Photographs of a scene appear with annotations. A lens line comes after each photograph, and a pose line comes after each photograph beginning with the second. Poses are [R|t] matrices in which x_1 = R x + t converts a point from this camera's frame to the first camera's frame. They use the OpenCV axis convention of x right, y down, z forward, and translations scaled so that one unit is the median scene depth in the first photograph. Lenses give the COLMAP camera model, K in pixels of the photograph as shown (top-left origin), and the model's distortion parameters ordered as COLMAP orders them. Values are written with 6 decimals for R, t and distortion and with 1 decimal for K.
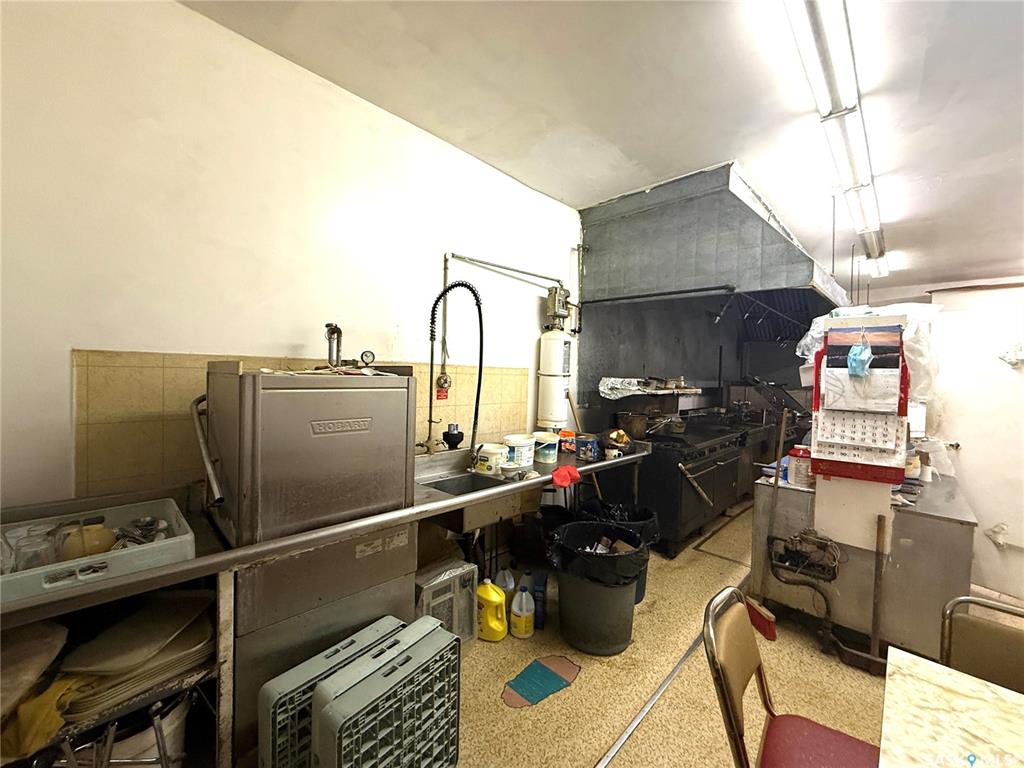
lens RADIAL K [[409.0, 0, 510.9], [0, 409.0, 382.2], [0, 0, 1]] dist [-0.000518, -0.000164]
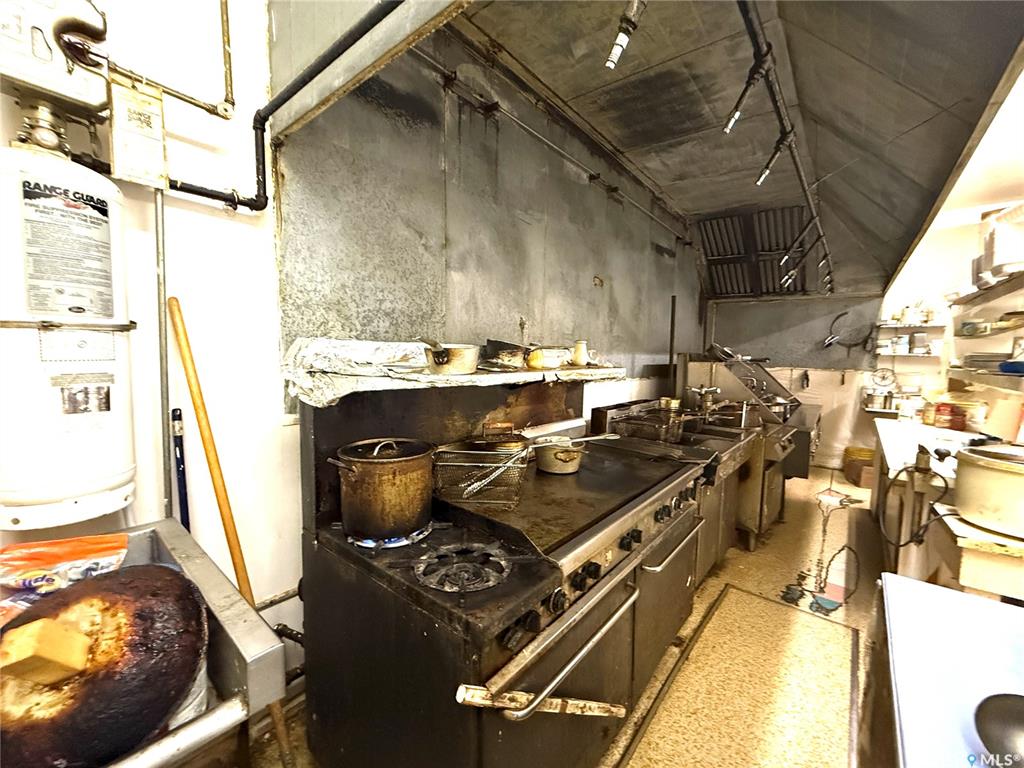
lens RADIAL K [[409.0, 0, 514.1], [0, 409.0, 384.1], [0, 0, 1]] dist [-0.000518, -0.000164]
pose [[0.996551, -0.016211, 0.081384, 0.246335], [0.011682, 0.998372, 0.055825, 0.005901], [-0.082157, -0.054682, 0.995118, 0.444993]]
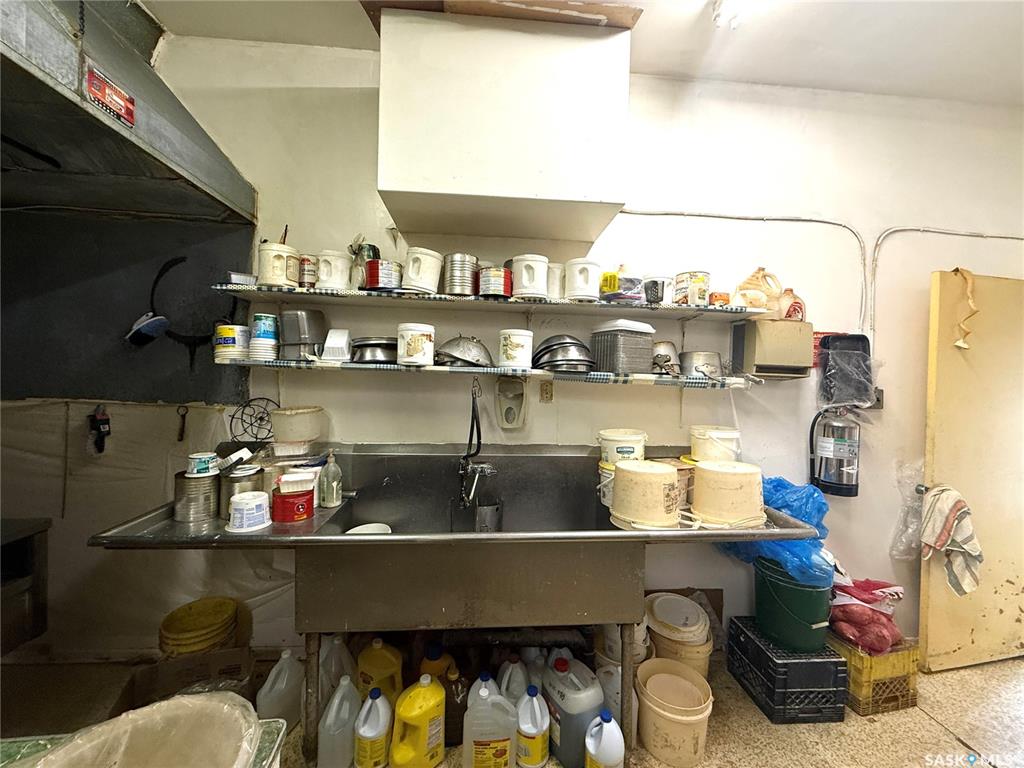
lens RADIAL K [[409.0, 0, 511.1], [0, 409.0, 381.5], [0, 0, 1]] dist [-0.000518, -0.000164]
pose [[0.649472, -0.015321, 0.760231, 0.925950], [0.012233, 0.999878, 0.009700, 0.014652], [-0.760287, 0.003000, 0.649581, 0.820207]]
